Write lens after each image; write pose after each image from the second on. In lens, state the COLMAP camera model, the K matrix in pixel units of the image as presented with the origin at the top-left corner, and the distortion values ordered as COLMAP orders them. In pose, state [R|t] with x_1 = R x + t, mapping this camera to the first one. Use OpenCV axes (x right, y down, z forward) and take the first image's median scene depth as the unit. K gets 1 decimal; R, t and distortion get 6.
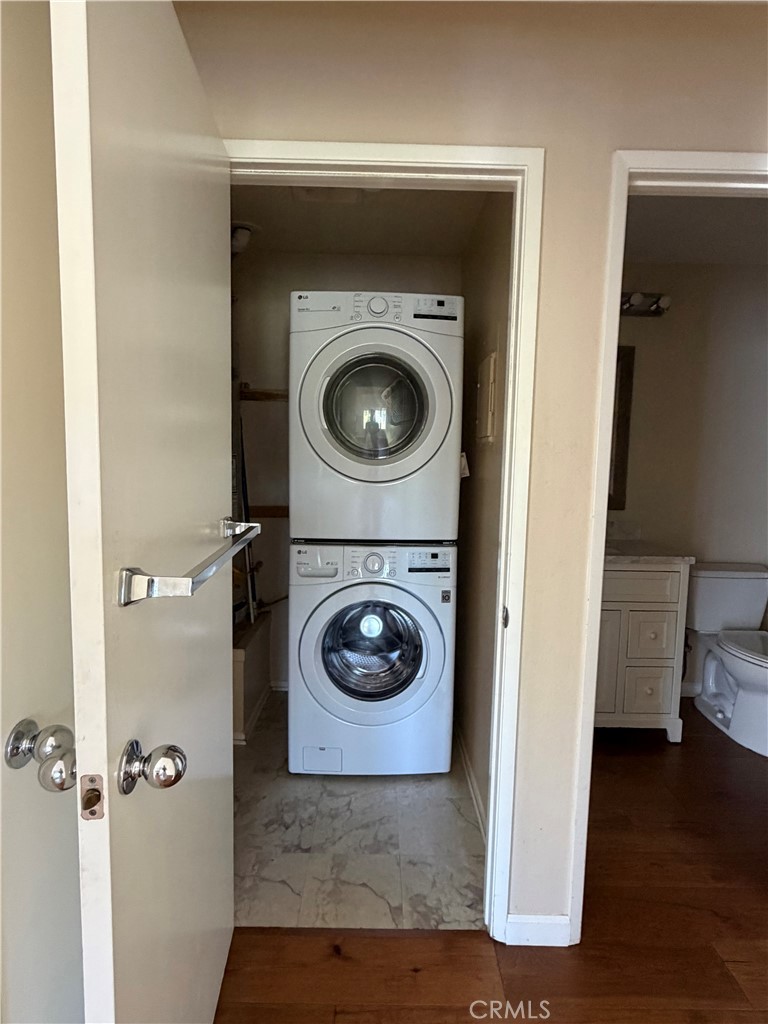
lens RADIAL K [[529.7, 0, 387.0], [0, 529.7, 509.8], [0, 0, 1]] dist [-0.006980, -0.000607]
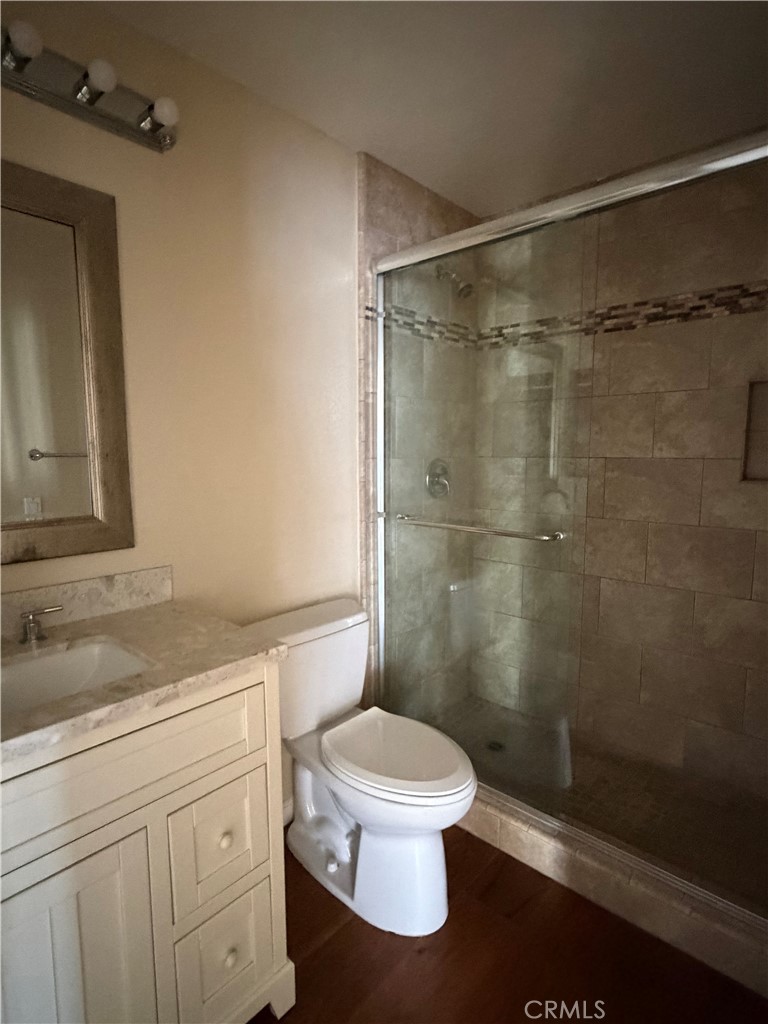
lens RADIAL K [[529.7, 0, 384.9], [0, 529.7, 511.0], [0, 0, 1]] dist [-0.006980, -0.000607]
pose [[0.664876, -0.100950, 0.740100, 0.266451], [0.085552, 0.994597, 0.058807, -0.044441], [-0.742038, 0.024218, 0.669920, 0.542616]]
